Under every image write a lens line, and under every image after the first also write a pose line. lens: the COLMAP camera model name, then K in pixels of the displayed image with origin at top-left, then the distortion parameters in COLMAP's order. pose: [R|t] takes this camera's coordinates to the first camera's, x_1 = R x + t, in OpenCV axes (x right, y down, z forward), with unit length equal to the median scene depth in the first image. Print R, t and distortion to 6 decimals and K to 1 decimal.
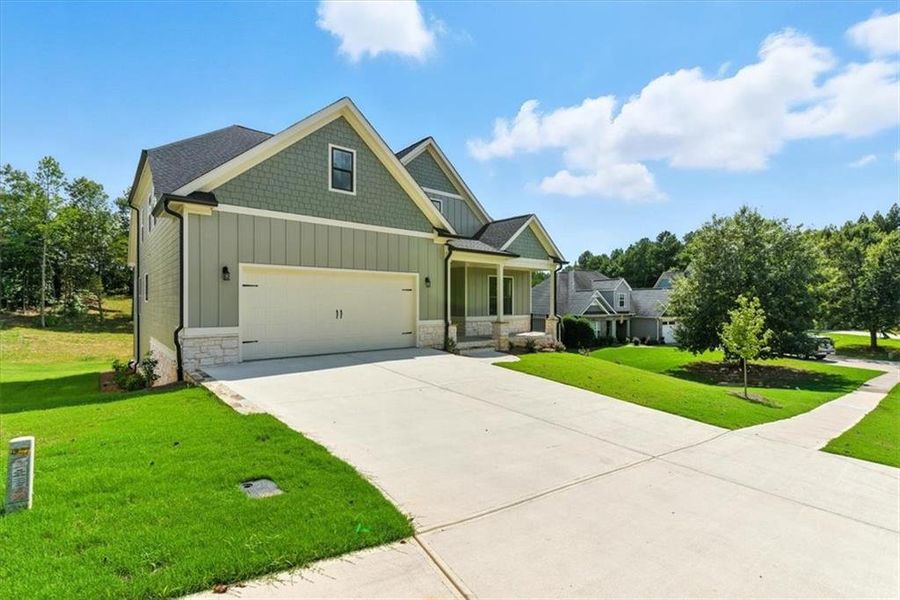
lens RADIAL K [[387.7, 0, 450.0], [0, 387.7, 300.0], [0, 0, 1]] dist [0.001821, 0.000068]
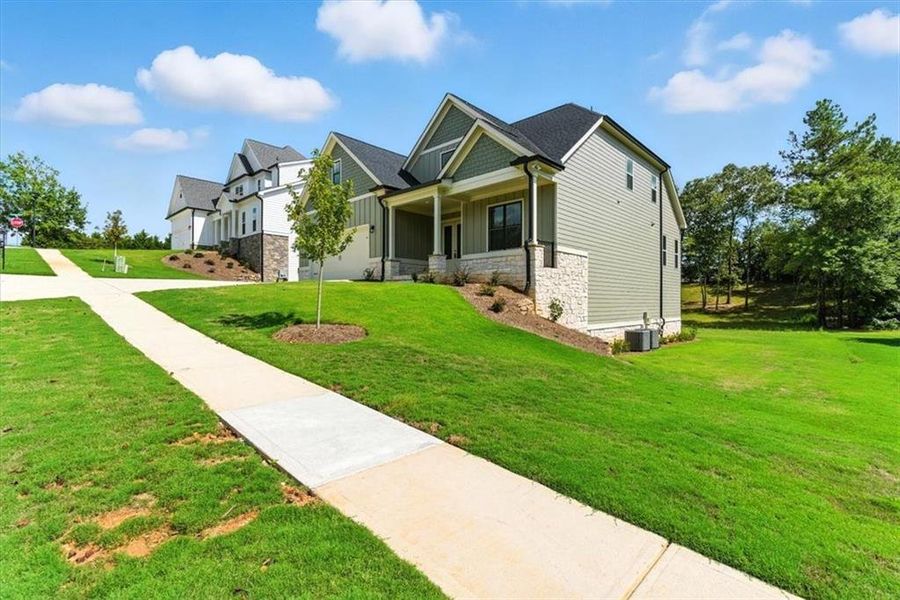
lens RADIAL K [[406.7, 0, 446.5], [0, 406.7, 295.4], [0, 0, 1]] dist [0.001957, -0.000025]
pose [[0.119638, -0.010404, -0.992763, 1.034533], [0.014918, 0.999851, -0.008681, 0.150609], [0.992706, -0.013772, 0.119775, 0.836224]]
